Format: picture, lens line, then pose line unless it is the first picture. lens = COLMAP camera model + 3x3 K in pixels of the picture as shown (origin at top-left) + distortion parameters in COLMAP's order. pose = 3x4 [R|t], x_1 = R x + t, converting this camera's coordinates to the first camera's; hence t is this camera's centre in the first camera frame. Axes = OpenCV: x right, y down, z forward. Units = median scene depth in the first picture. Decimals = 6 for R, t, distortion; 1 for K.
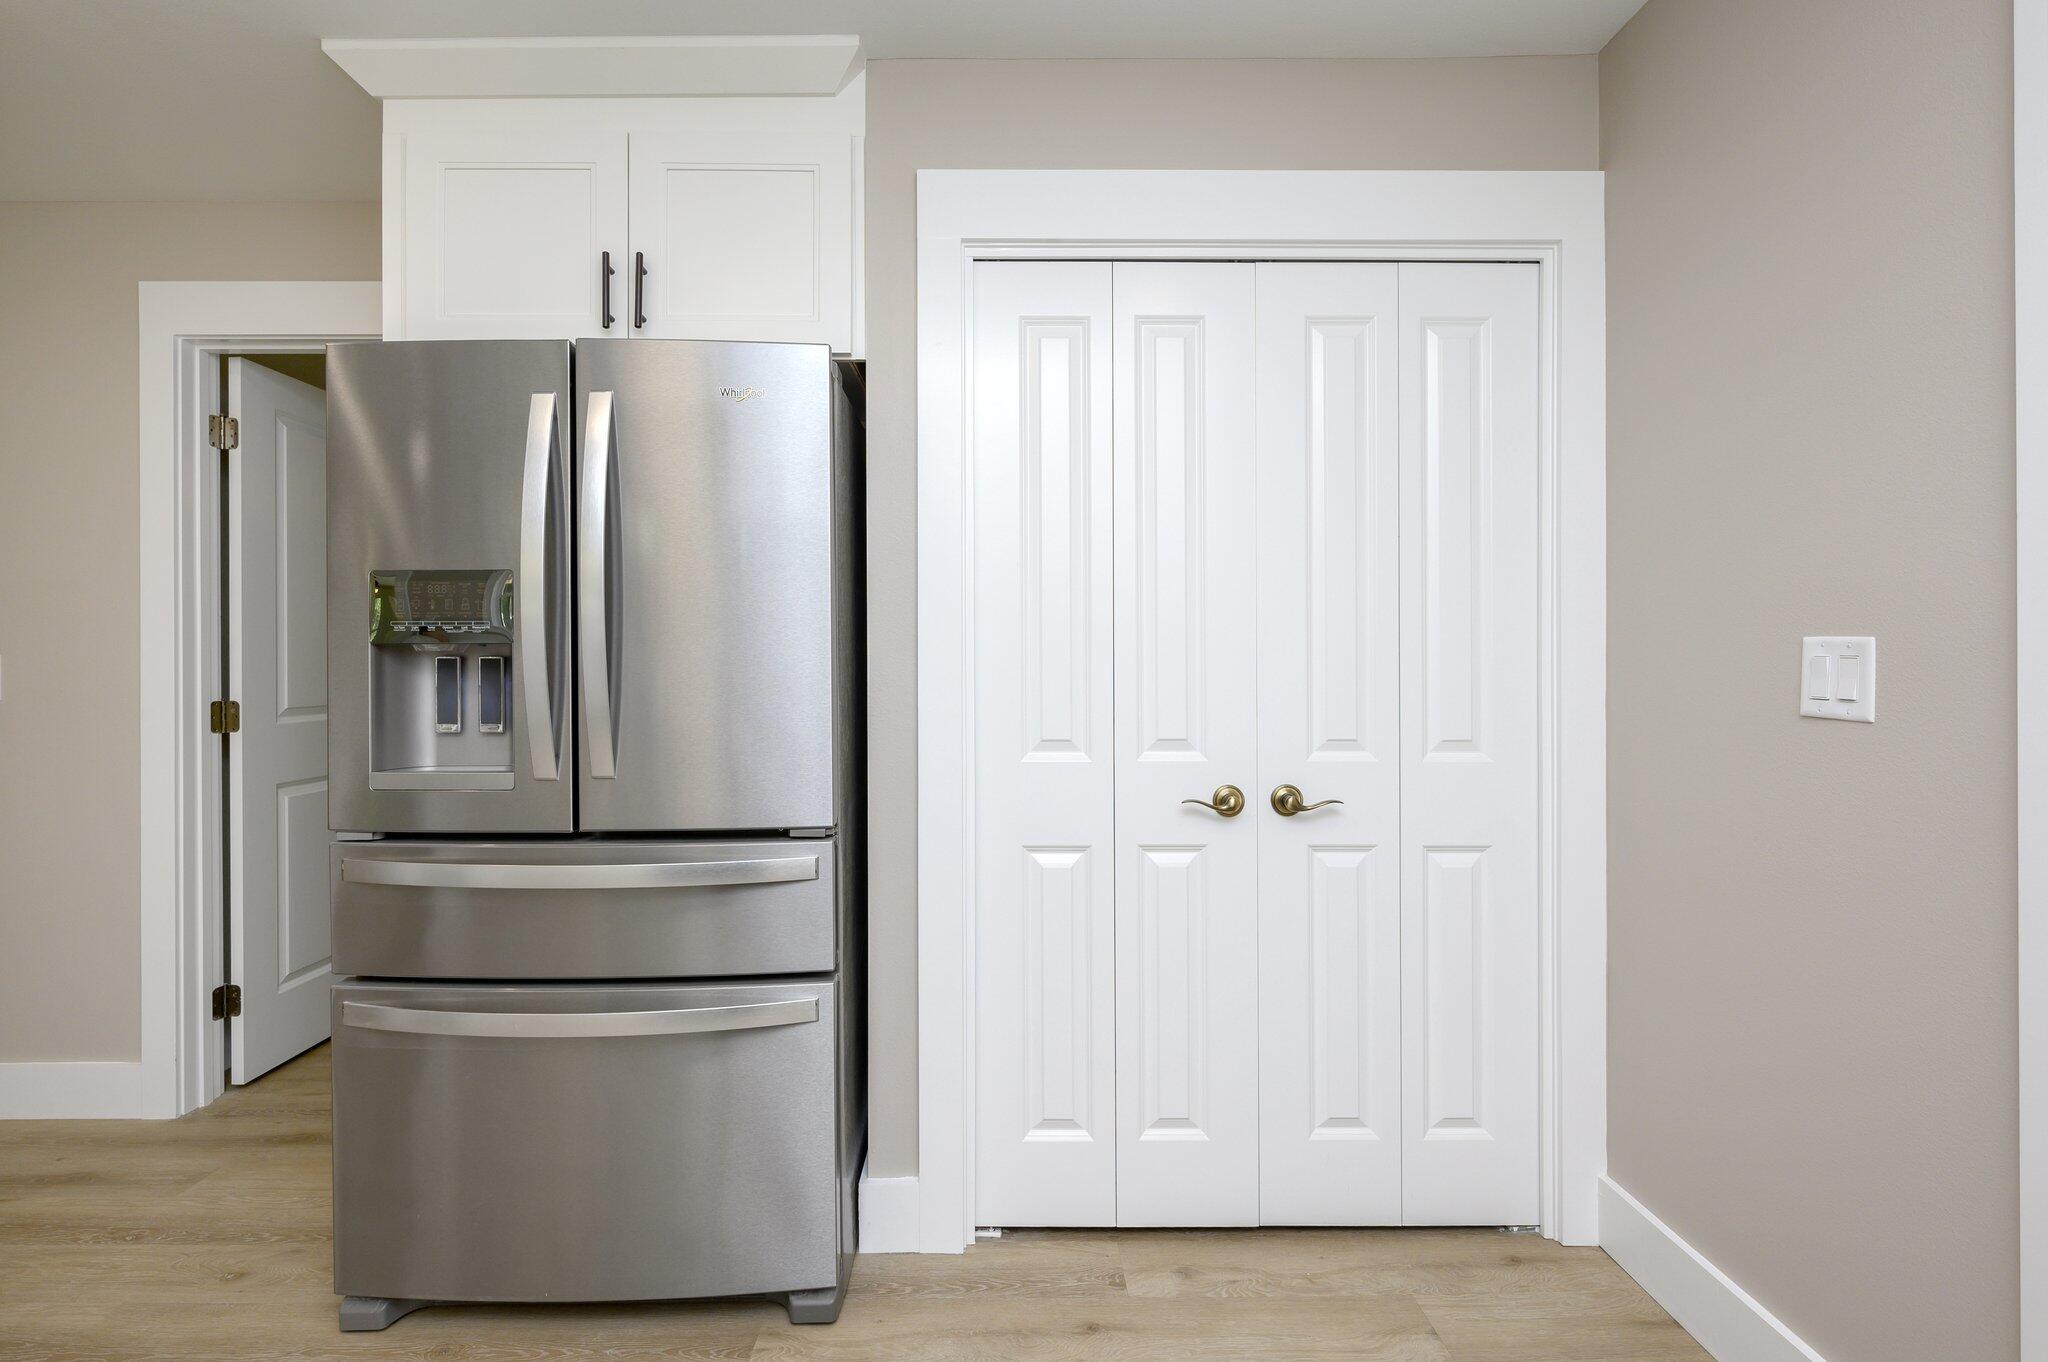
lens RADIAL K [[949.0, 0, 1021.4], [0, 949.0, 652.7], [0, 0, 1]] dist [-0.005587, 0.000086]
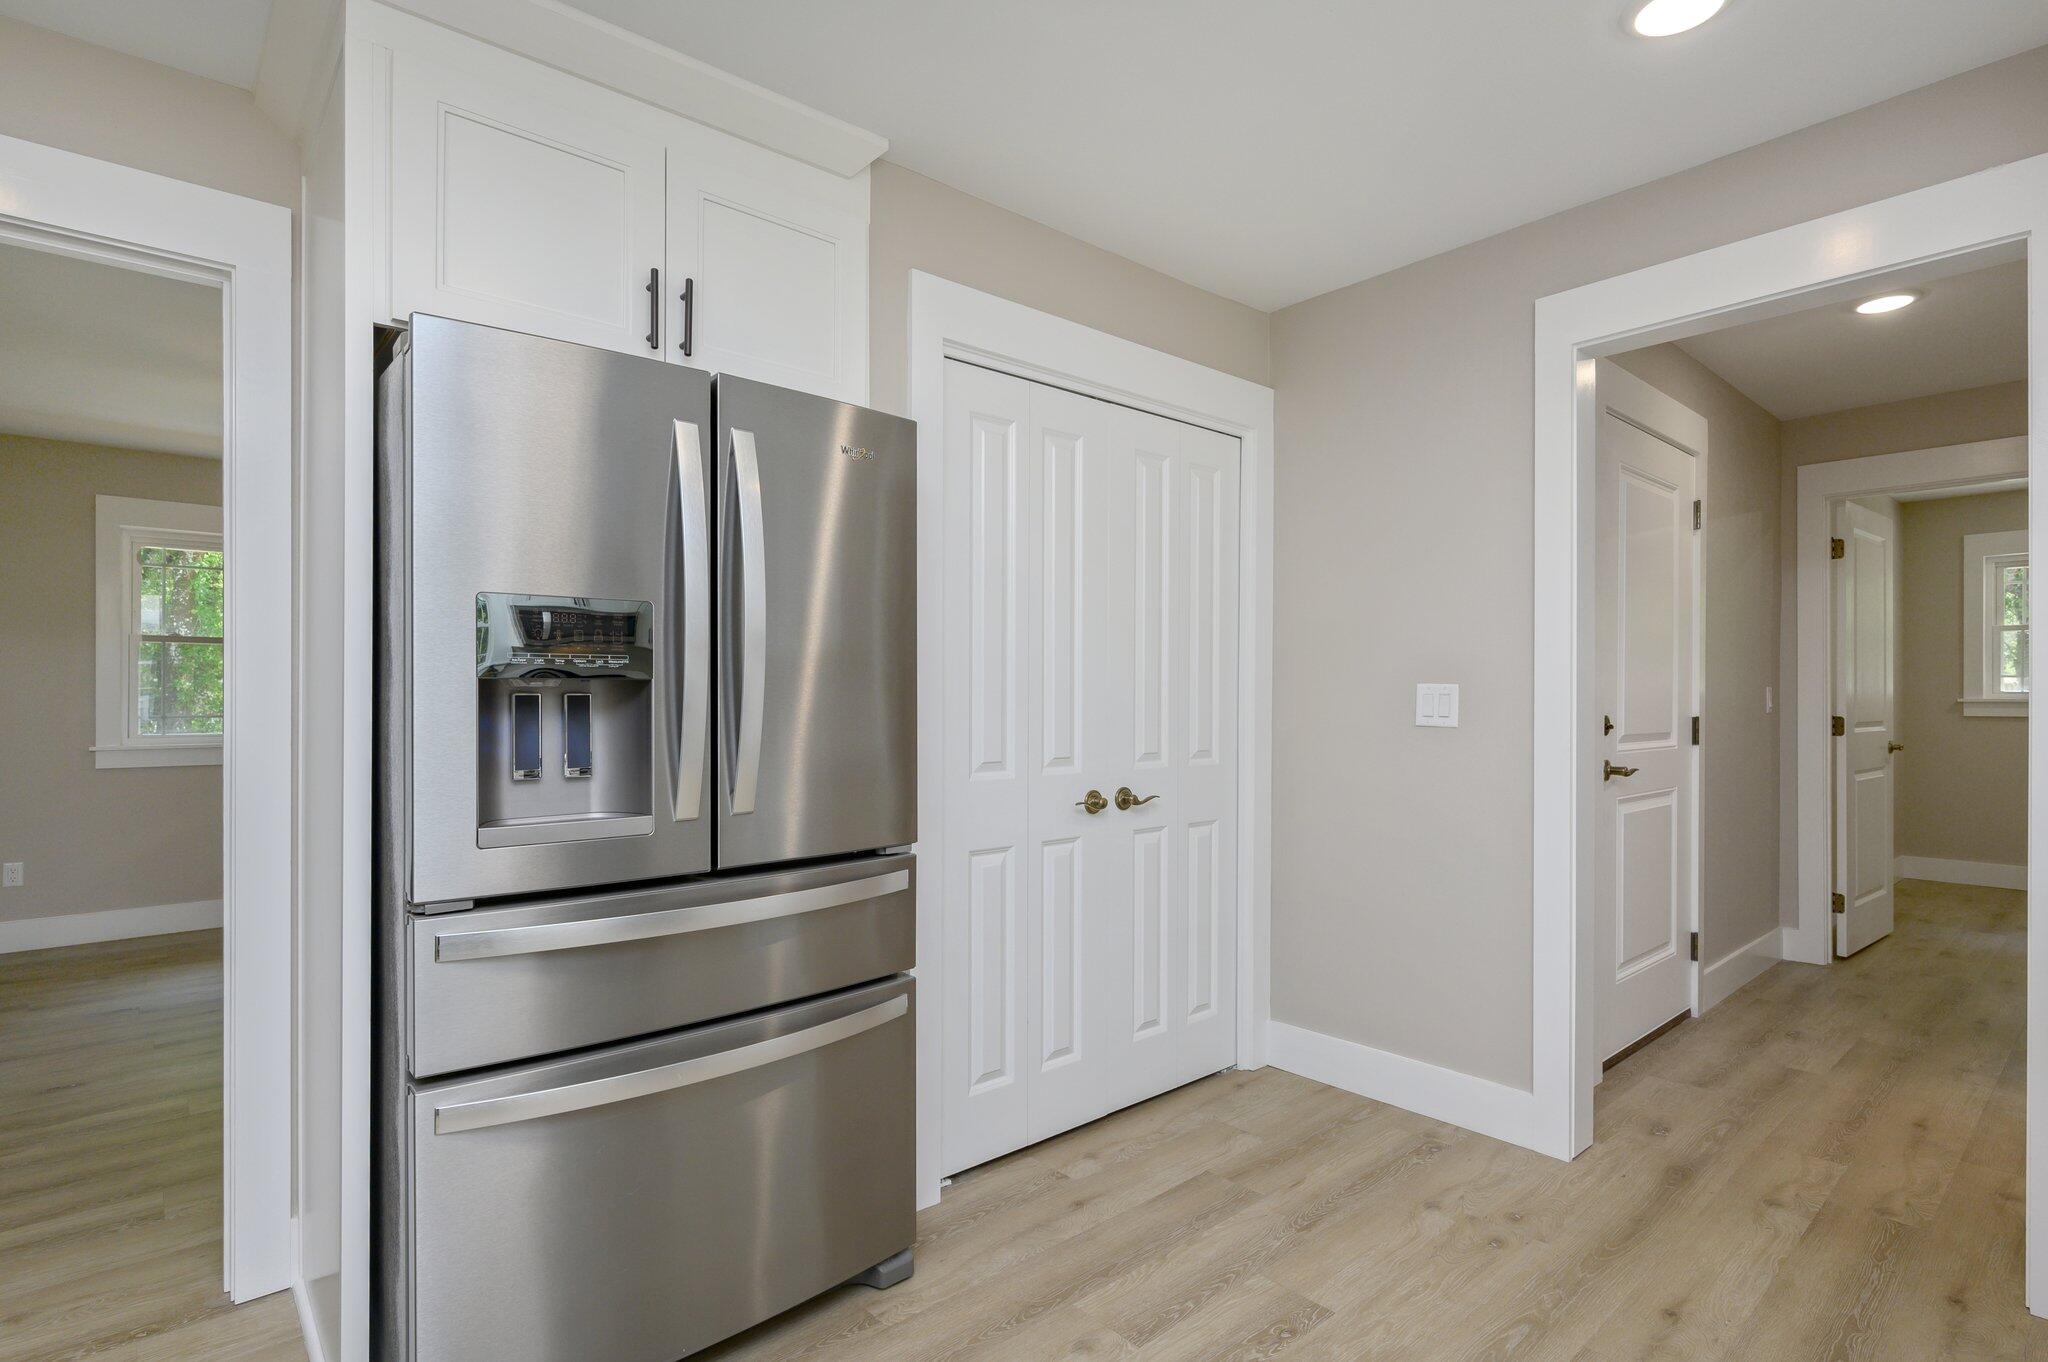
lens RADIAL K [[993.2, 0, 1023.1], [0, 993.2, 692.3], [0, 0, 1]] dist [0.015805, -0.000137]
pose [[0.760915, 0.001467, 0.648850, -0.806362], [-0.003750, 0.999991, 0.002137, -0.000960], [-0.648841, -0.004059, 0.760913, -0.003757]]
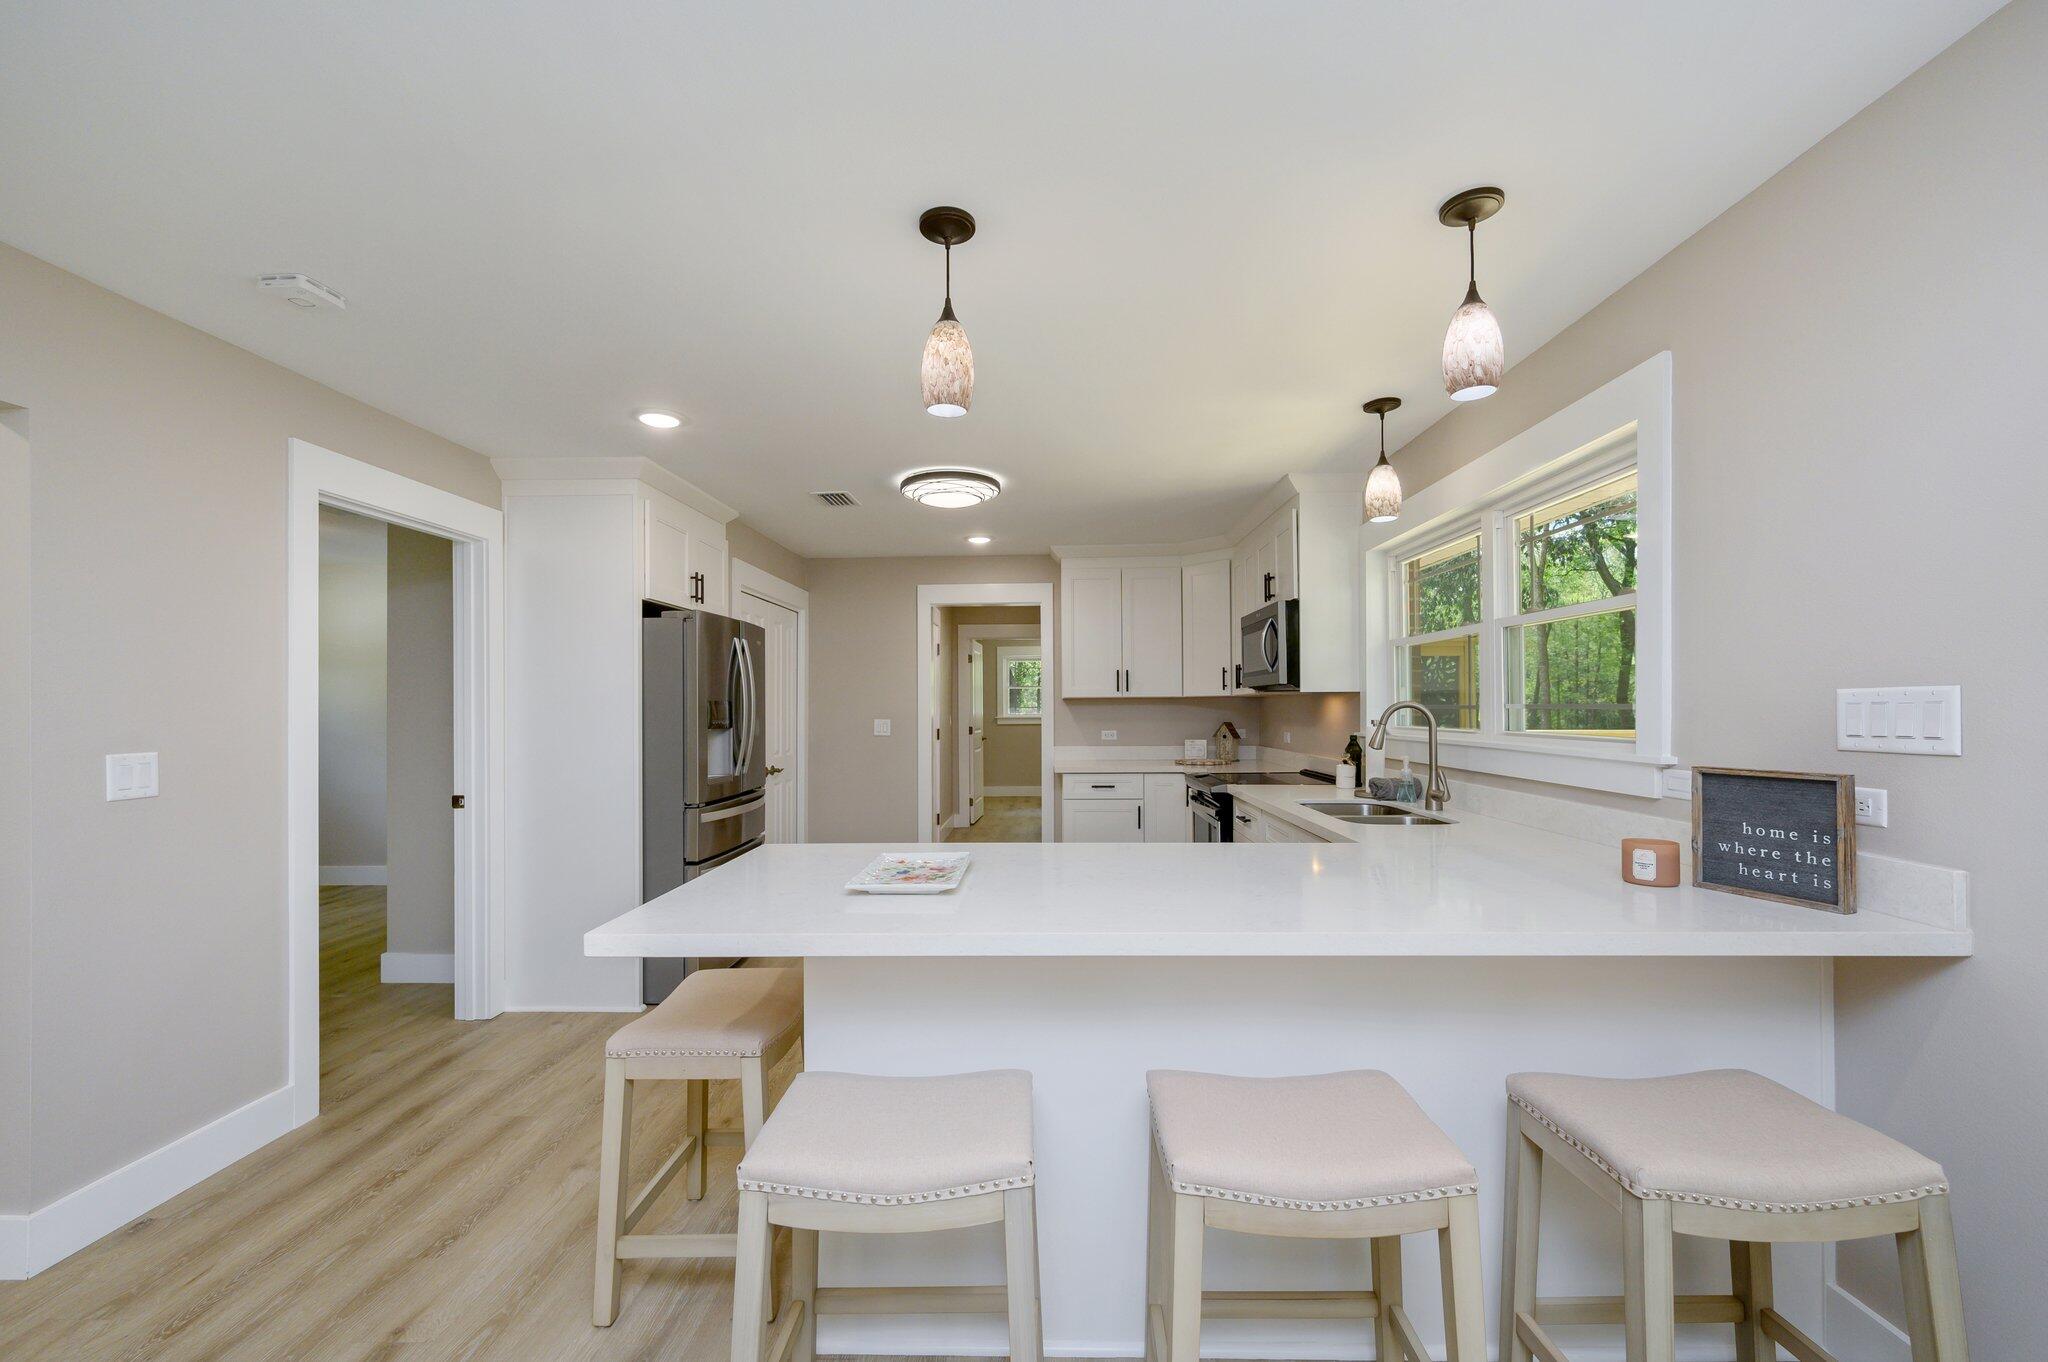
lens RADIAL K [[831.9, 0, 1021.9], [0, 831.9, 664.2], [0, 0, 1]] dist [0.000899, -0.000044]
pose [[0.047742, 0.050987, 0.997557, -2.627478], [0.004036, 0.998678, -0.051238, -0.059623], [-0.998852, 0.006472, 0.047474, 0.018655]]
